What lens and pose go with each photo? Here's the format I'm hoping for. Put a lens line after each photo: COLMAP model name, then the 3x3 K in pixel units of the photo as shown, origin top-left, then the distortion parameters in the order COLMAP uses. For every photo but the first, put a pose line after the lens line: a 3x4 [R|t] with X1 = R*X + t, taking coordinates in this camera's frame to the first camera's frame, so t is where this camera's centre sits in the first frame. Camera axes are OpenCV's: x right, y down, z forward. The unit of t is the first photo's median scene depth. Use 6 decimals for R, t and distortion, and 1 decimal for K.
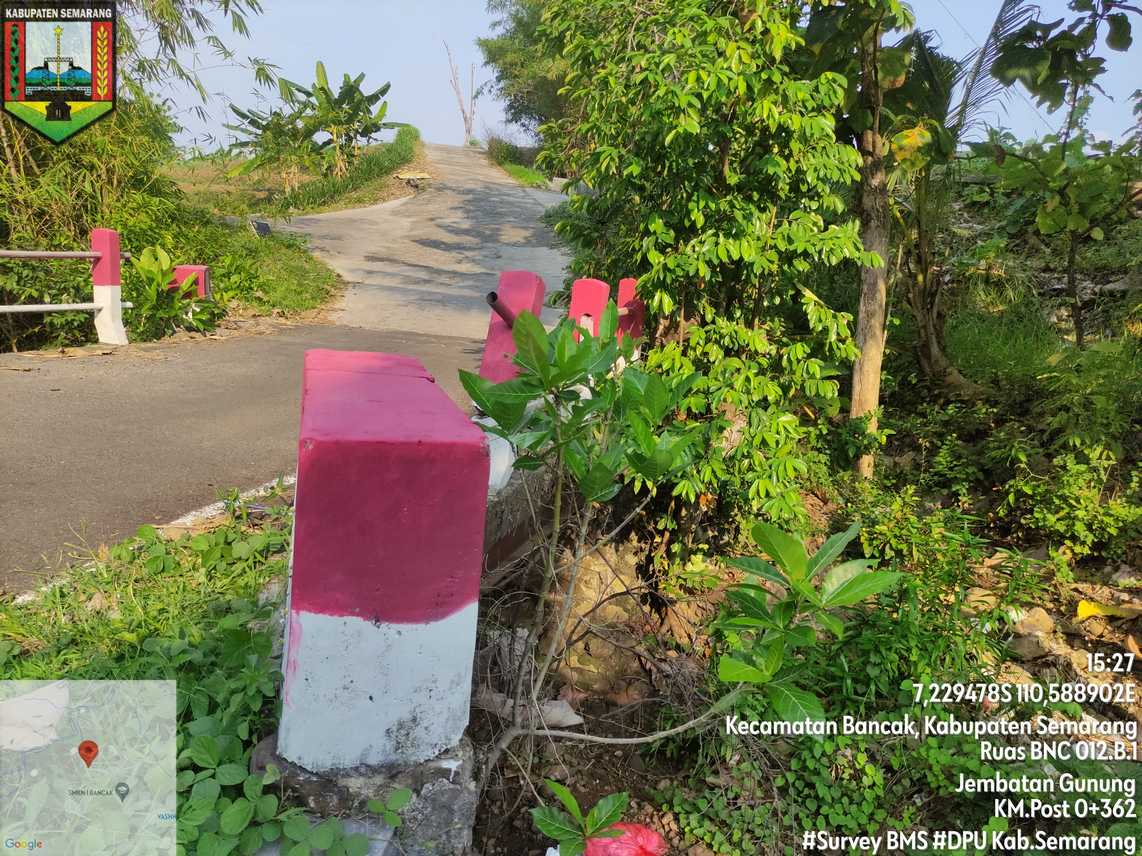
lens RADIAL K [[844.2, 0, 568.9], [0, 844.2, 425.2], [0, 0, 1]] dist [0.043540, -0.028860]
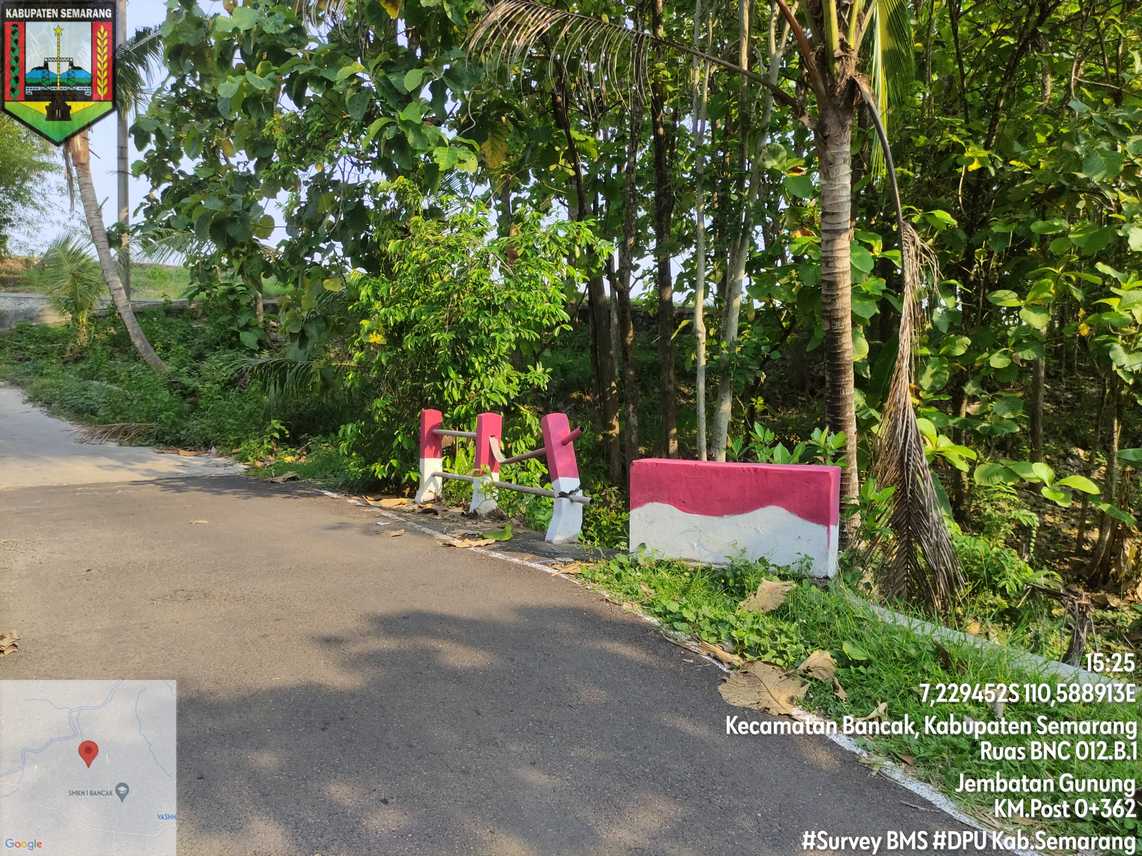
lens RADIAL K [[844.6, 0, 569.1], [0, 844.6, 425.6], [0, 0, 1]] dist [0.060508, -0.070158]
pose [[0.685429, -0.113369, 0.719260, -0.252569], [0.193269, 0.980699, -0.029601, -0.019247], [-0.702022, 0.159300, 0.694110, -0.046676]]
